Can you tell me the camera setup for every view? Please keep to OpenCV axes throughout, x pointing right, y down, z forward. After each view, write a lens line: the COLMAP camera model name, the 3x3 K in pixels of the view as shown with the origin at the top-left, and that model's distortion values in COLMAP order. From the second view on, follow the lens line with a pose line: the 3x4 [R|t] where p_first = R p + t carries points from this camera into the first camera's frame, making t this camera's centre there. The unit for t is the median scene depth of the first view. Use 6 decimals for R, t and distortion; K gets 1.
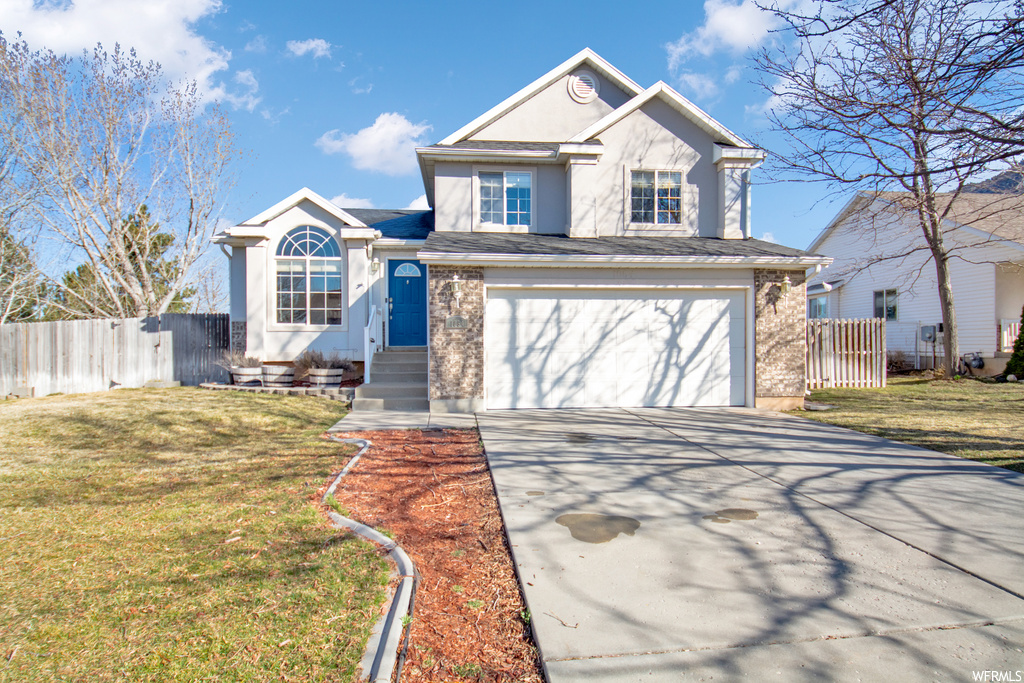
lens RADIAL K [[572.1, 0, 511.6], [0, 572.1, 350.7], [0, 0, 1]] dist [-0.002142, -0.000222]
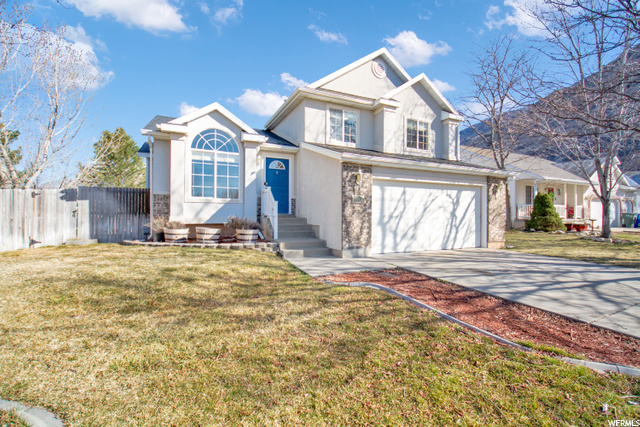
lens RADIAL K [[292.2, 0, 320.0], [0, 292.2, 213.5], [0, 0, 1]] dist [-0.015443, -0.000327]
pose [[0.935909, 0.009858, 0.352104, -0.373892], [-0.007517, 0.999940, -0.008016, -0.003534], [-0.352162, 0.004856, 0.935926, 0.229841]]
